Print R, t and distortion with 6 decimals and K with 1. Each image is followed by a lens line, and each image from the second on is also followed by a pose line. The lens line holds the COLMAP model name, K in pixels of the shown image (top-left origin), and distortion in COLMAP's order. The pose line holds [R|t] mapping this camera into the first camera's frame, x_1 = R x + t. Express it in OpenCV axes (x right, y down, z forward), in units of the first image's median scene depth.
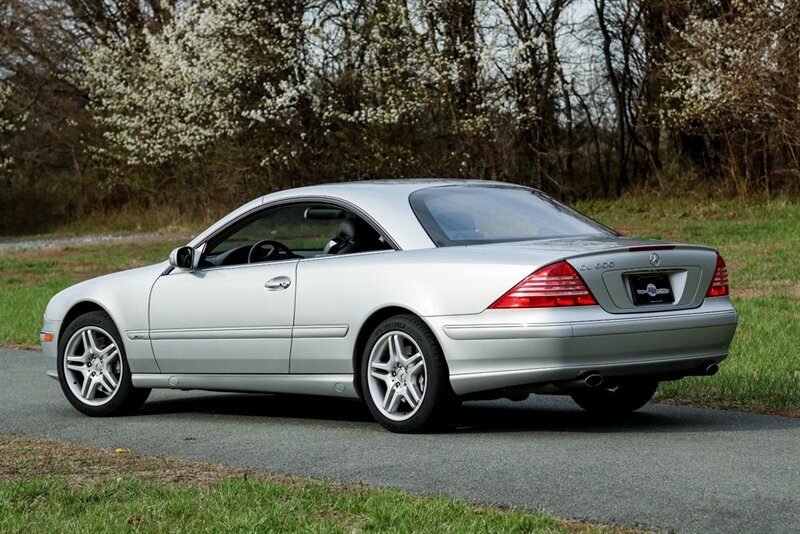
lens RADIAL K [[3108.9, 0, 400.0], [0, 3108.9, 267.0], [0, 0, 1]] dist [0.096458, 1.317264]
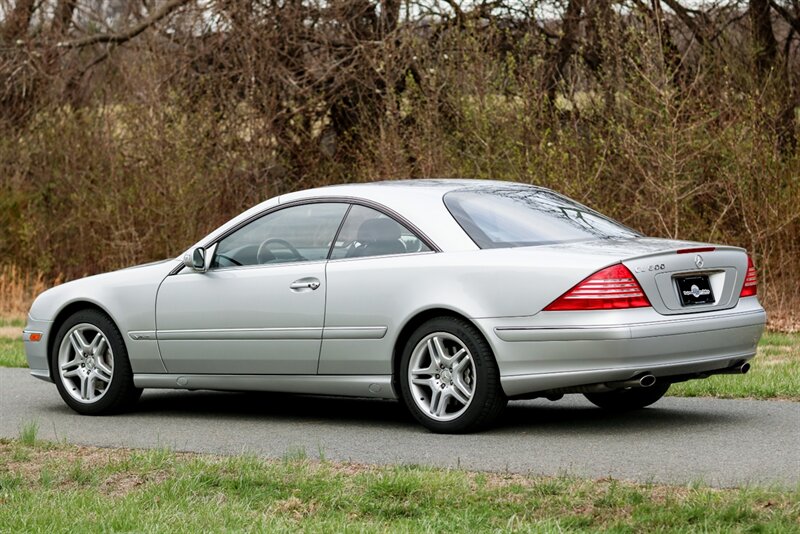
lens RADIAL K [[3108.9, 0, 400.0], [0, 3108.9, 267.0], [0, 0, 1]] dist [0.096458, 1.317264]
pose [[0.991568, -0.002626, 0.129560, -0.144201], [0.001468, 0.999958, 0.009032, -0.009711], [-0.129578, -0.008766, 0.991530, 0.002532]]
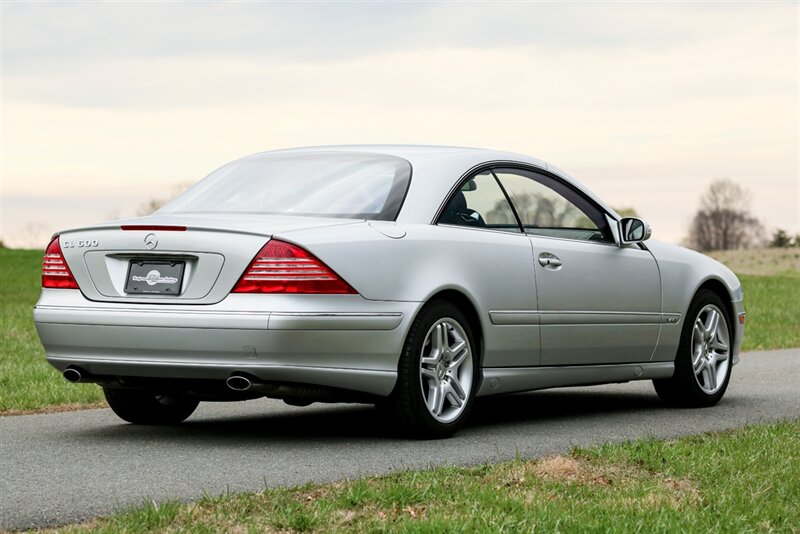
lens RADIAL K [[3108.9, 0, 400.0], [0, 3108.9, 267.0], [0, 0, 1]] dist [0.096458, 1.317264]
pose [[0.281801, 0.061053, -0.957528, 0.883934], [-0.034796, 0.997967, 0.053391, -0.041732], [0.958842, 0.018273, 0.283352, 0.810951]]
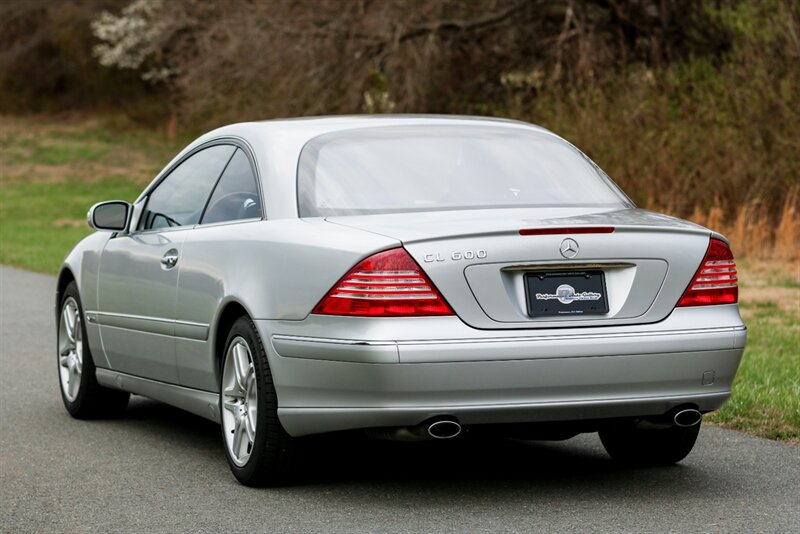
lens RADIAL K [[3108.9, 0, 400.0], [0, 3108.9, 267.0], [0, 0, 1]] dist [0.096458, 1.317264]
pose [[0.922966, 0.037413, -0.383059, 0.293799], [-0.024843, 0.998980, 0.037711, -0.021800], [0.384079, -0.025289, 0.922954, 0.375001]]
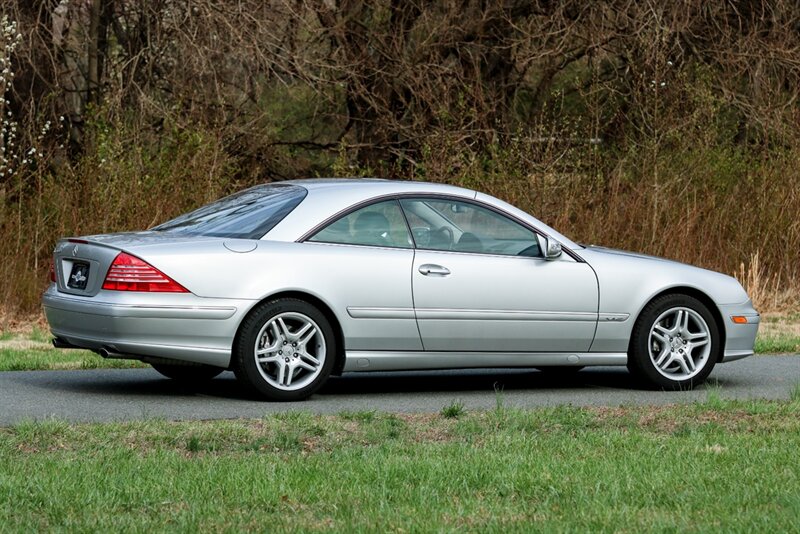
lens RADIAL K [[3108.9, 0, 400.0], [0, 3108.9, 267.0], [0, 0, 1]] dist [0.096458, 1.317264]
pose [[-0.278835, 0.078336, -0.957139, 1.162221], [-0.021091, 0.995928, 0.087655, -0.101067], [0.960108, 0.044628, -0.276047, 1.418902]]
